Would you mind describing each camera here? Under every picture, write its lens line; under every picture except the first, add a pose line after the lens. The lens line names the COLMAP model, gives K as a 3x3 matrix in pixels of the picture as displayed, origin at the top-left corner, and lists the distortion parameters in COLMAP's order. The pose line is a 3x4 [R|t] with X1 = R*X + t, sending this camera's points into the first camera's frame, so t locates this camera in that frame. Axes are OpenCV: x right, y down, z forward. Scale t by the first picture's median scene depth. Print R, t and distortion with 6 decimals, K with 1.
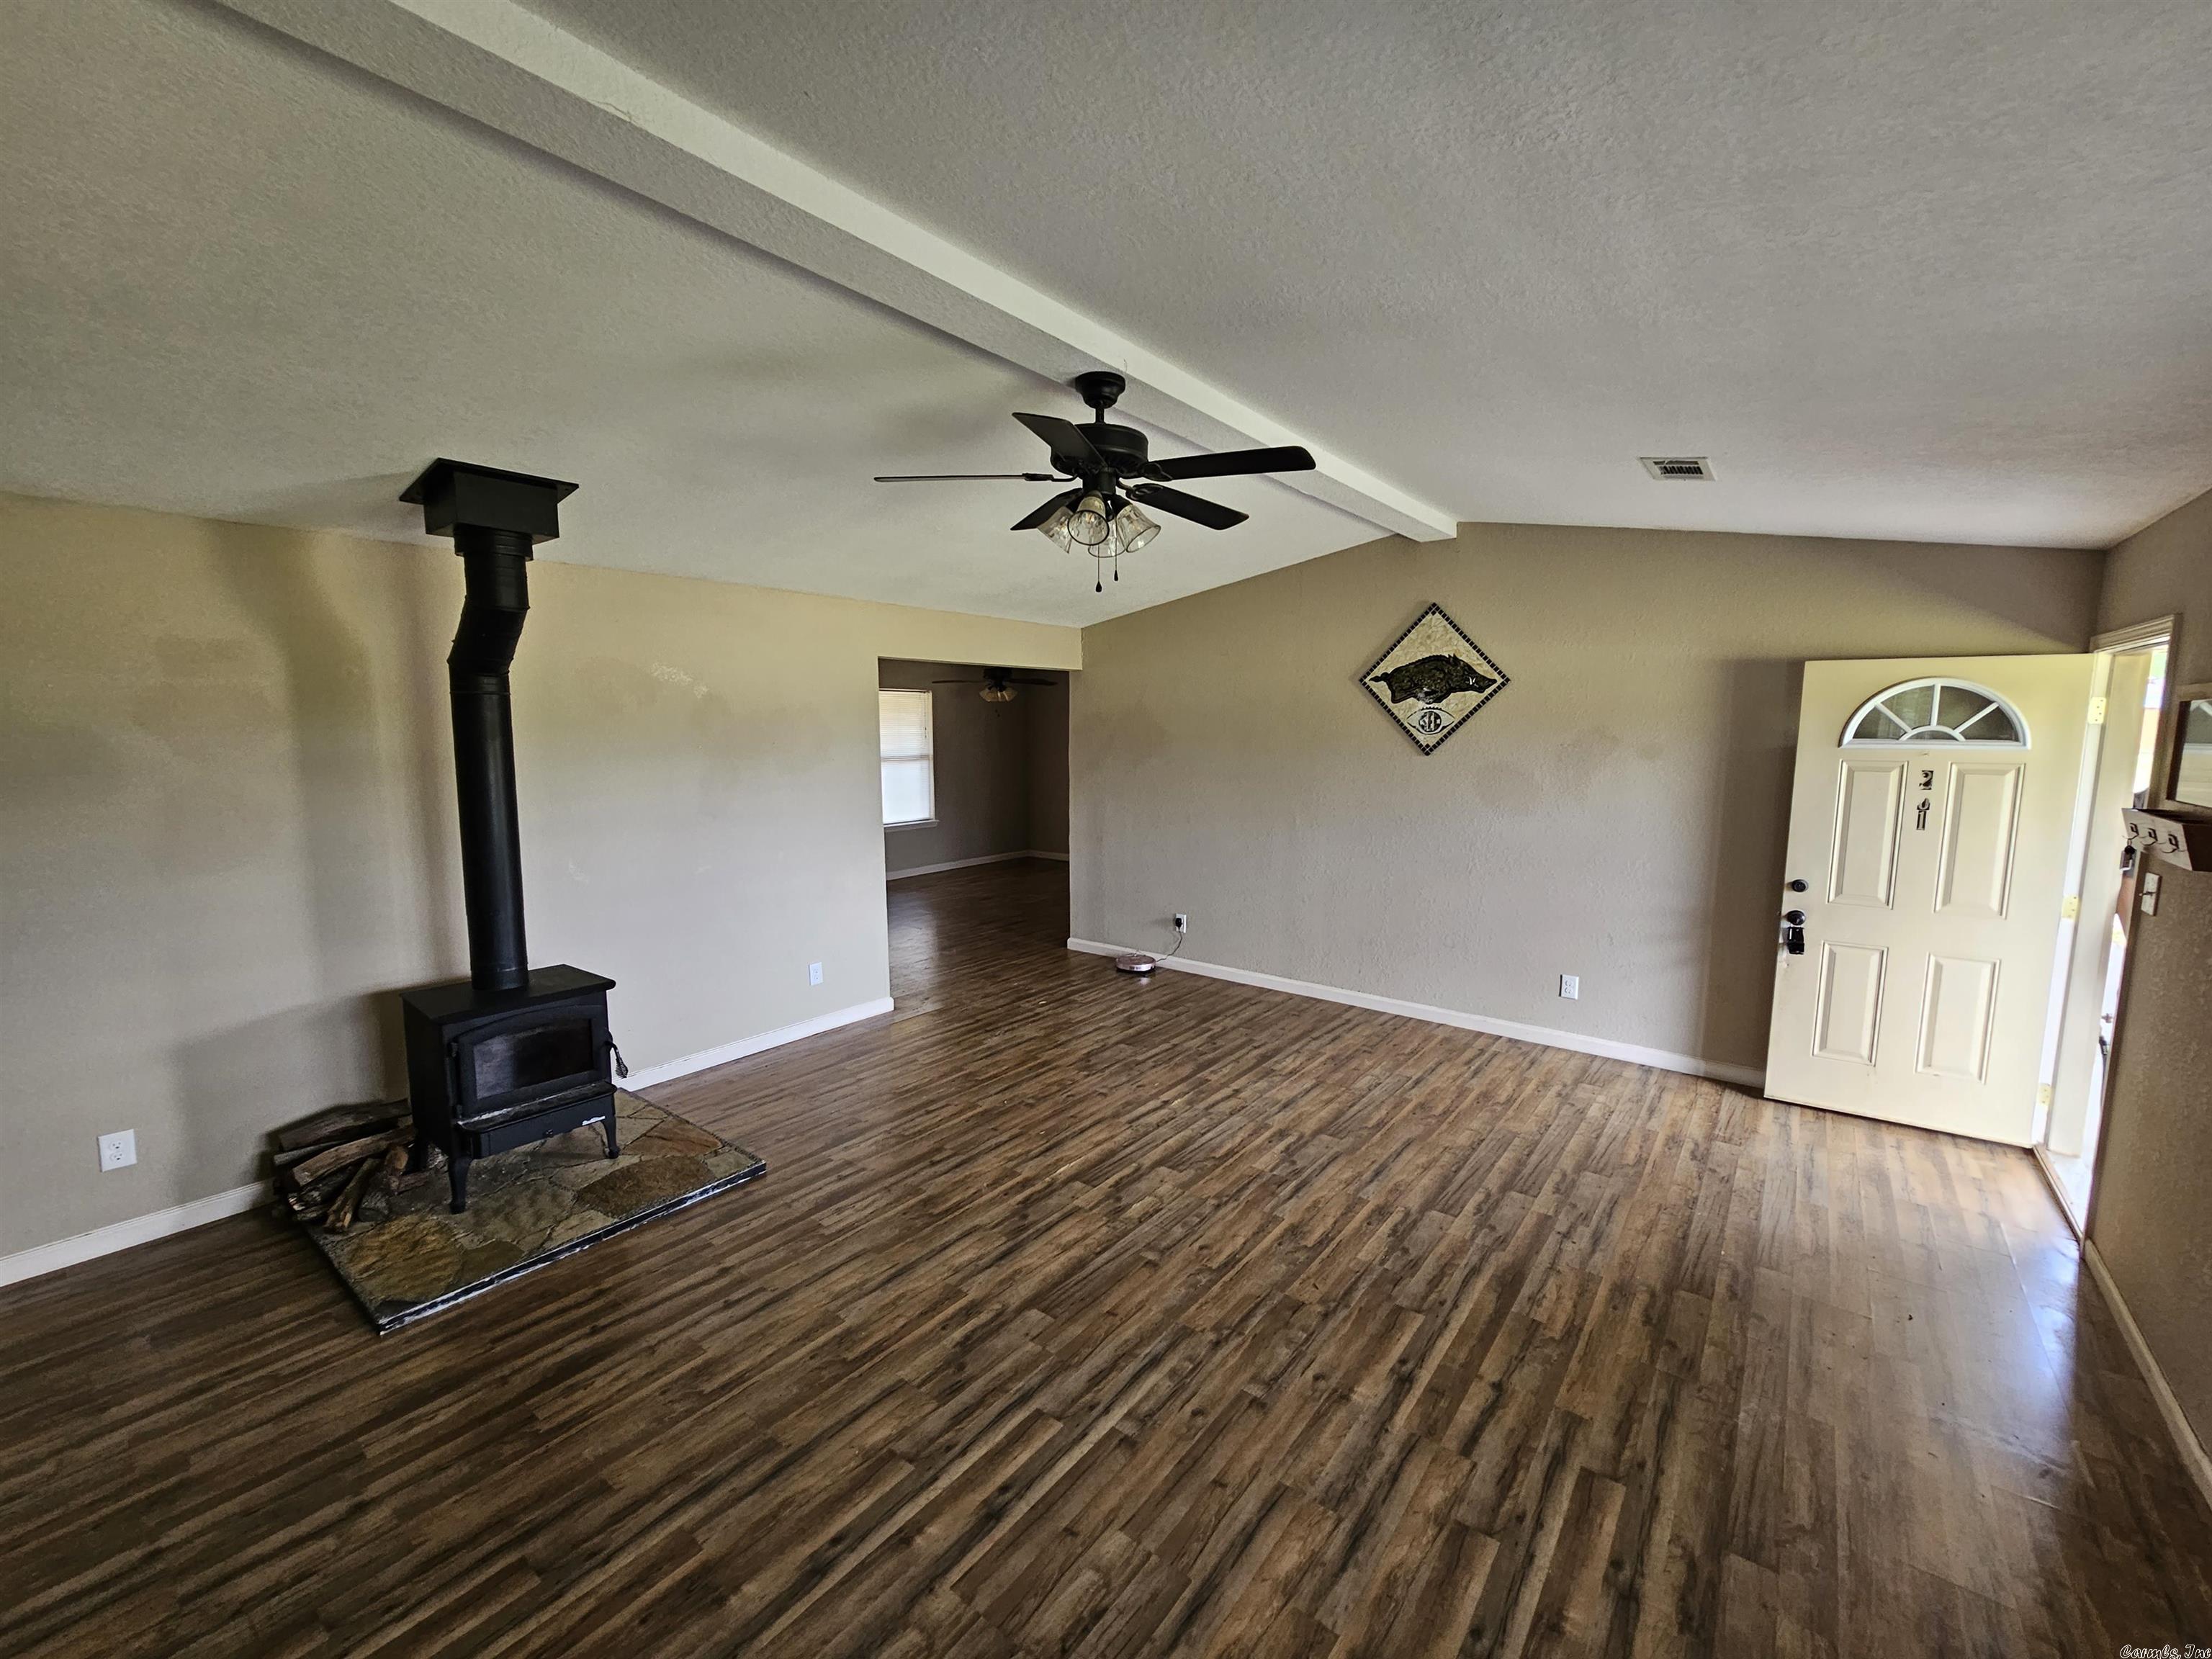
lens RADIAL K [[910.0, 0, 1117.7], [0, 910.0, 833.4], [0, 0, 1]] dist [0.003808, -0.000203]
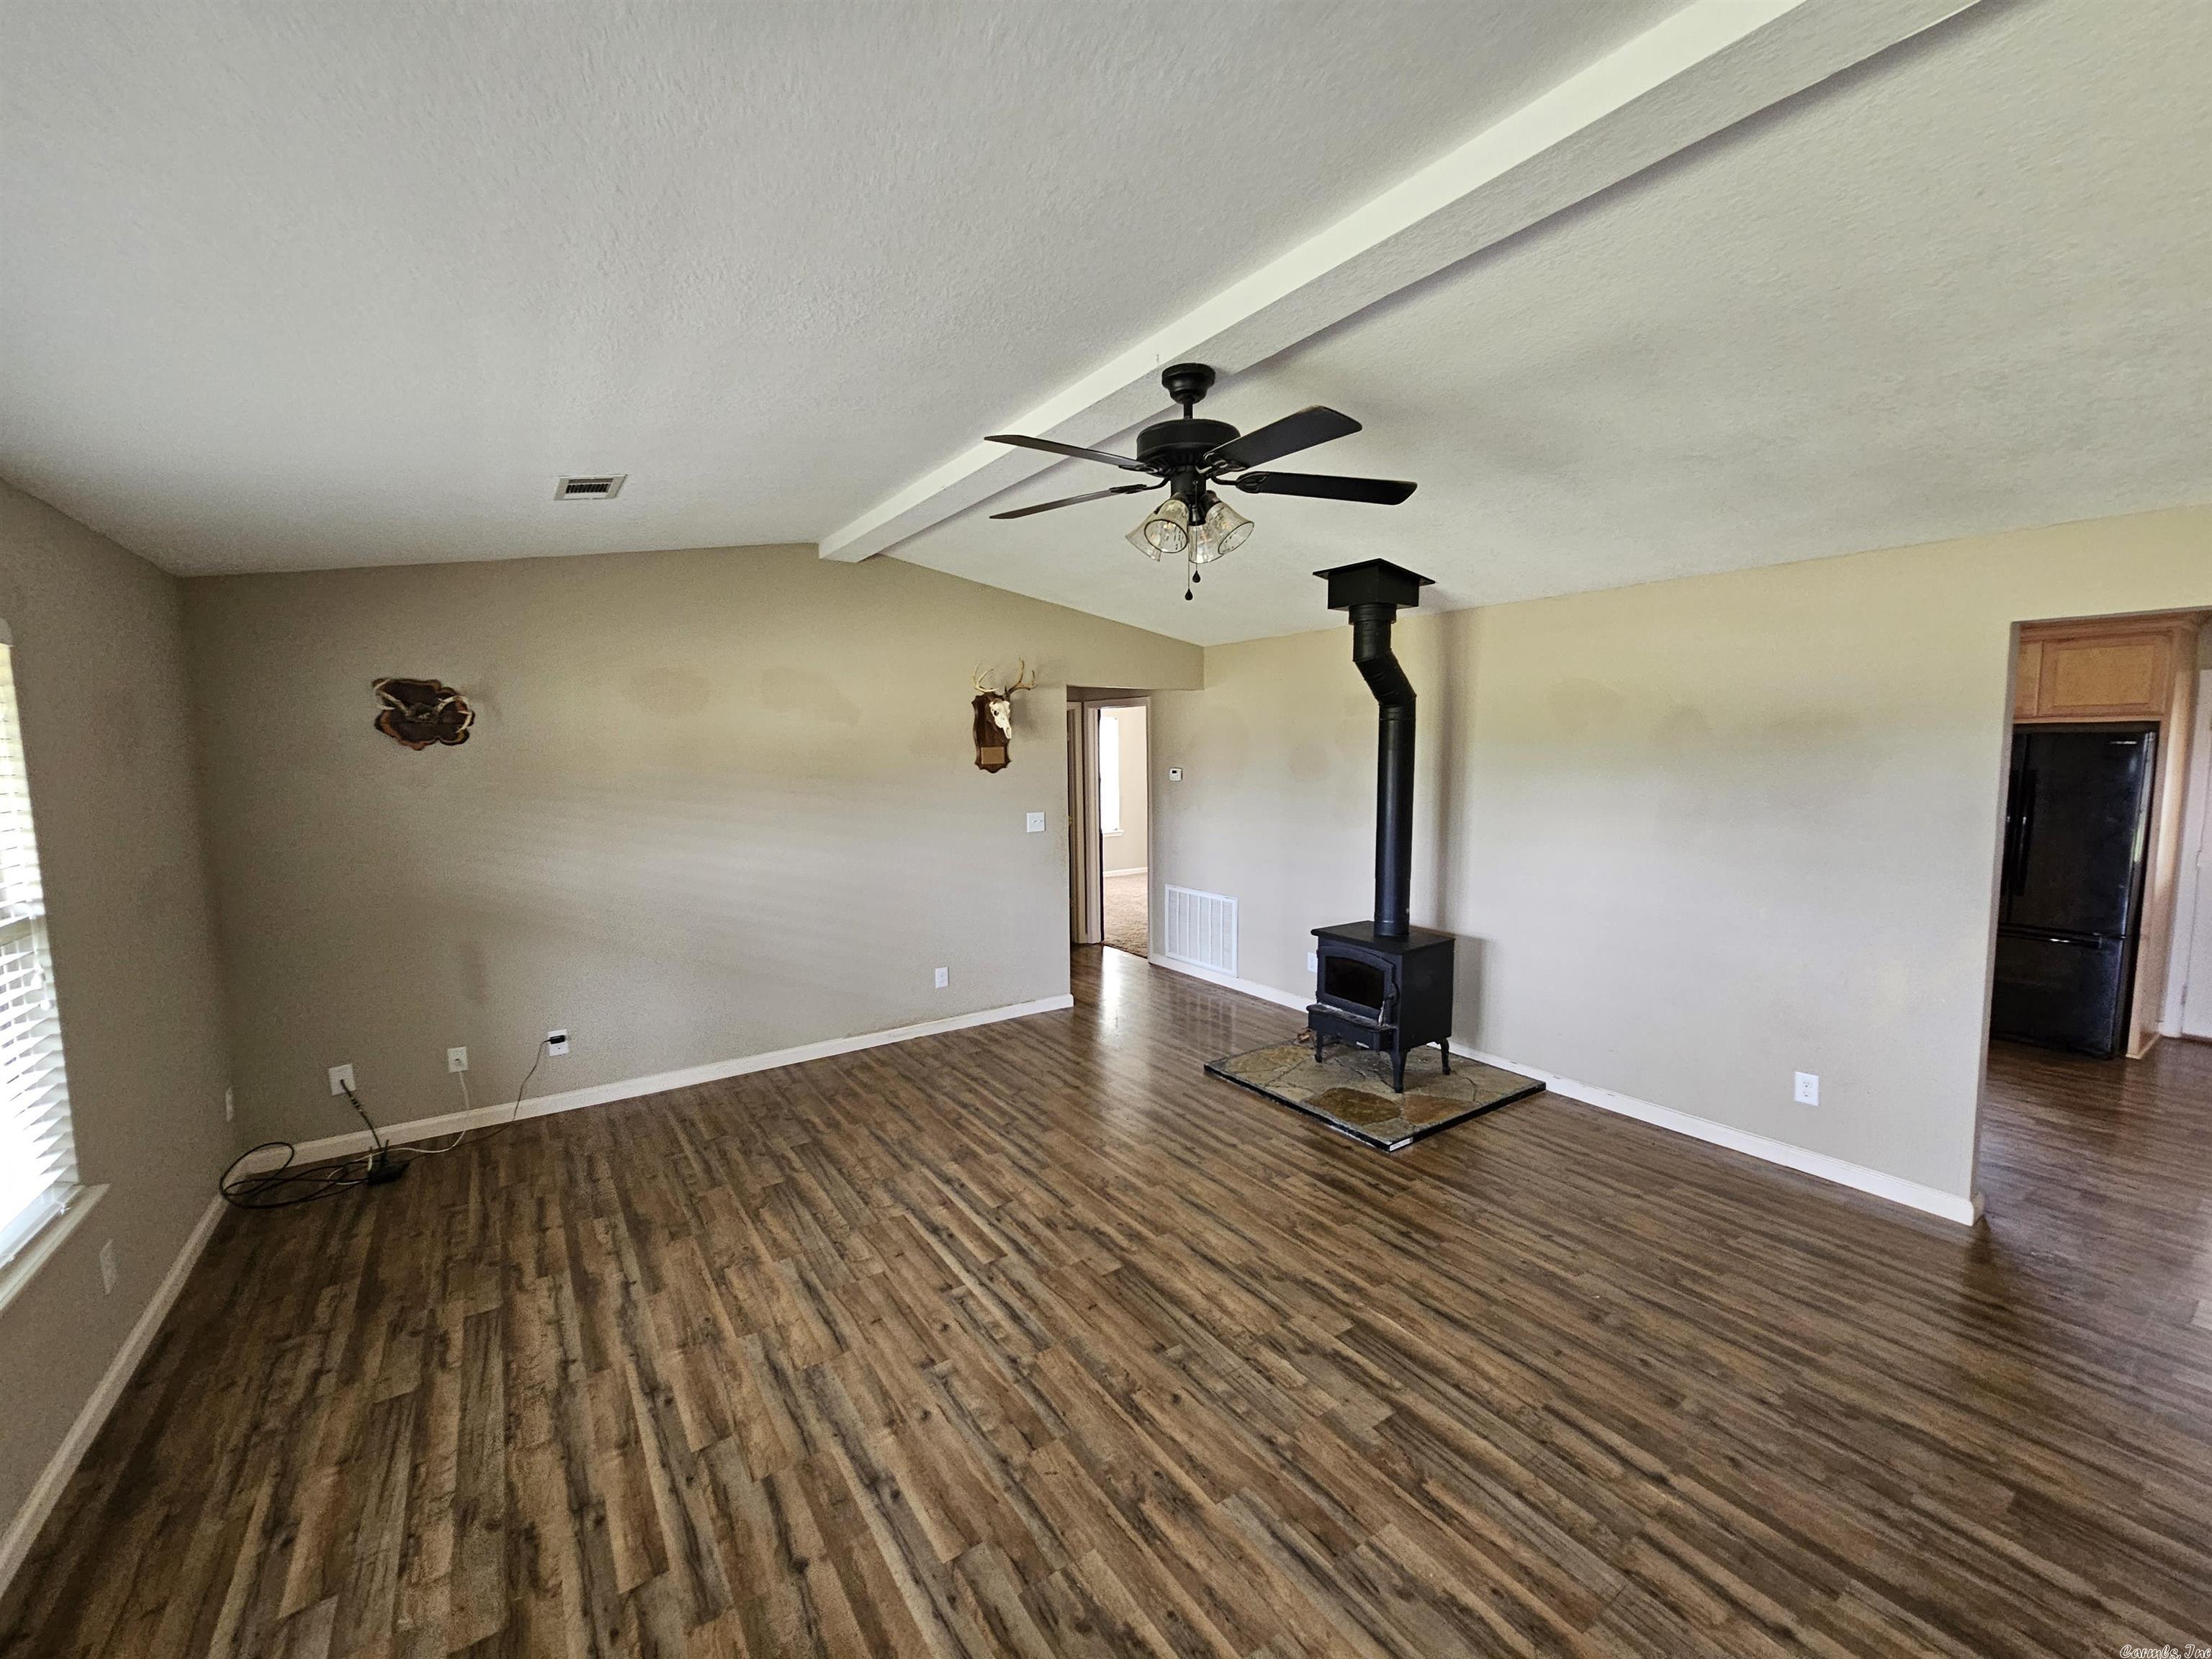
lens RADIAL K [[910.0, 0, 1100.2], [0, 910.0, 836.2], [0, 0, 1]] dist [0.003808, -0.000203]
pose [[-0.320830, 0.094466, -0.942414, 0.984969], [-0.107271, 0.984987, 0.135253, -0.148976], [0.941042, 0.144487, -0.305880, 1.346828]]
